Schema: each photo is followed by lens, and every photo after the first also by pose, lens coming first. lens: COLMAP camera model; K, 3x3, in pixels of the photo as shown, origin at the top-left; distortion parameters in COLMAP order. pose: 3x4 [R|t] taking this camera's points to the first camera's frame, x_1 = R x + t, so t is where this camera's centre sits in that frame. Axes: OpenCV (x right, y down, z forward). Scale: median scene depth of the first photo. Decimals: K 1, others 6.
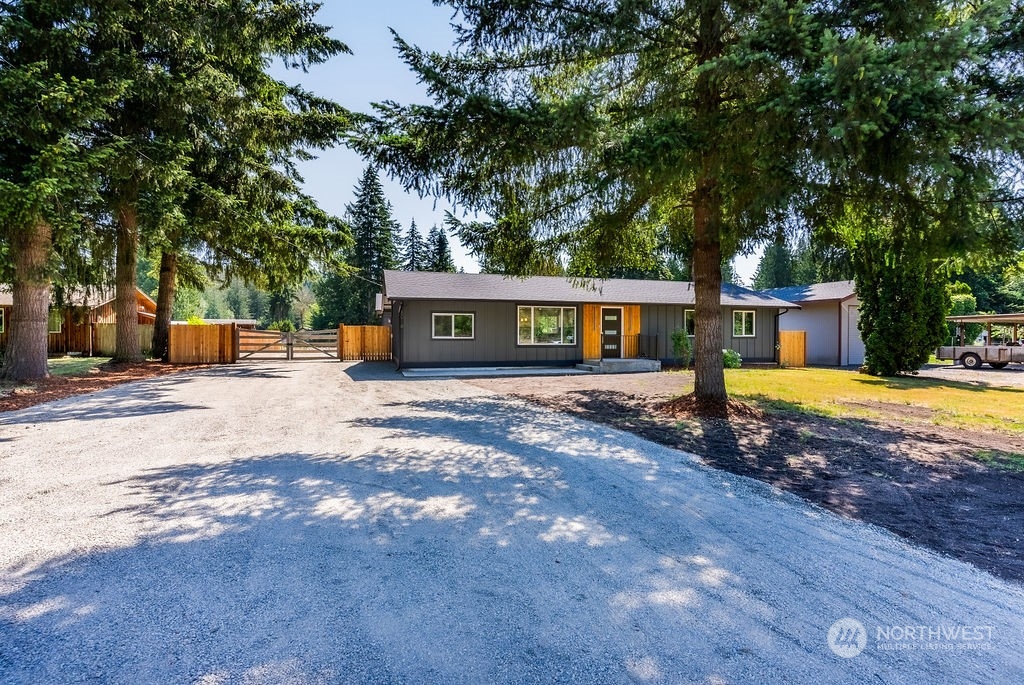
lens RADIAL K [[507.6, 0, 512.0], [0, 507.6, 342.5], [0, 0, 1]] dist [0.000062, -0.000710]
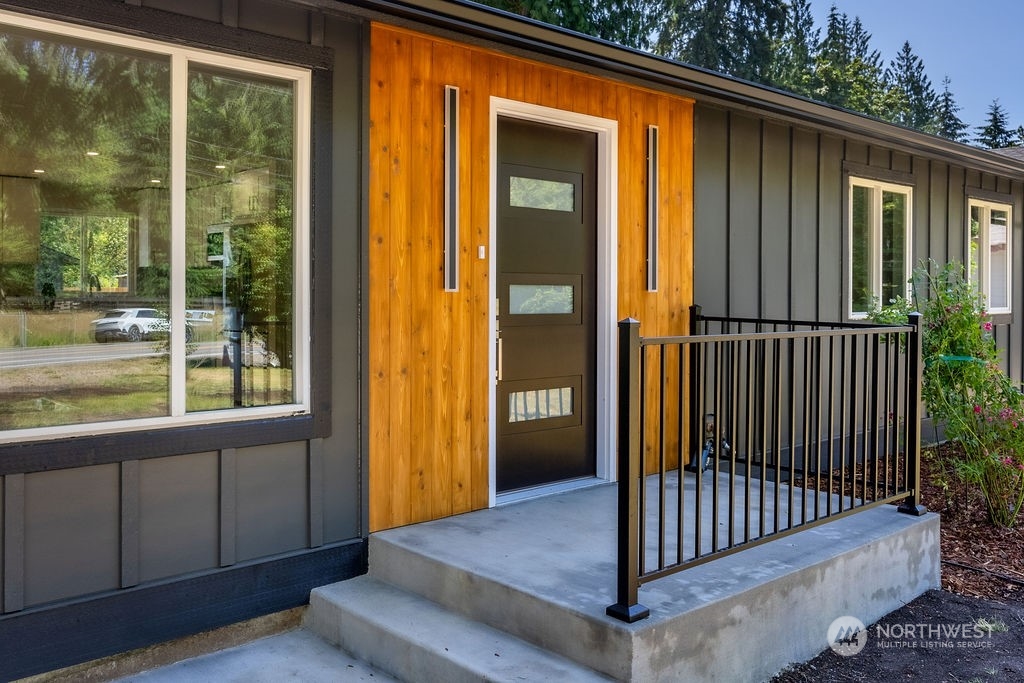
lens RADIAL K [[891.1, 0, 508.3], [0, 891.1, 333.5], [0, 0, 1]] dist [0.004282, 0.010557]
pose [[0.888526, -0.017295, 0.458501, 0.073920], [0.001164, 0.999371, 0.035440, -0.019176], [-0.458826, -0.030956, 0.887987, 0.785396]]
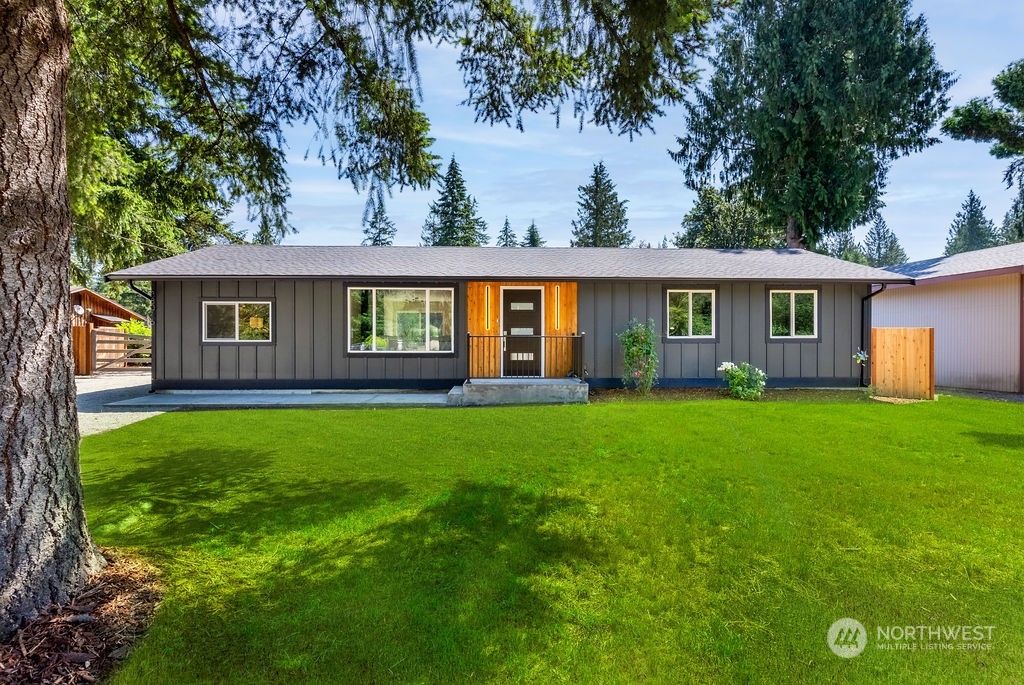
lens RADIAL K [[529.9, 0, 516.2], [0, 529.9, 346.5], [0, 0, 1]] dist [0.001773, 0.000236]
pose [[0.970931, -0.000315, -0.239359, 0.330693], [-0.001426, 0.999974, -0.007103, 0.001437], [0.239355, 0.007238, 0.970905, 0.415523]]
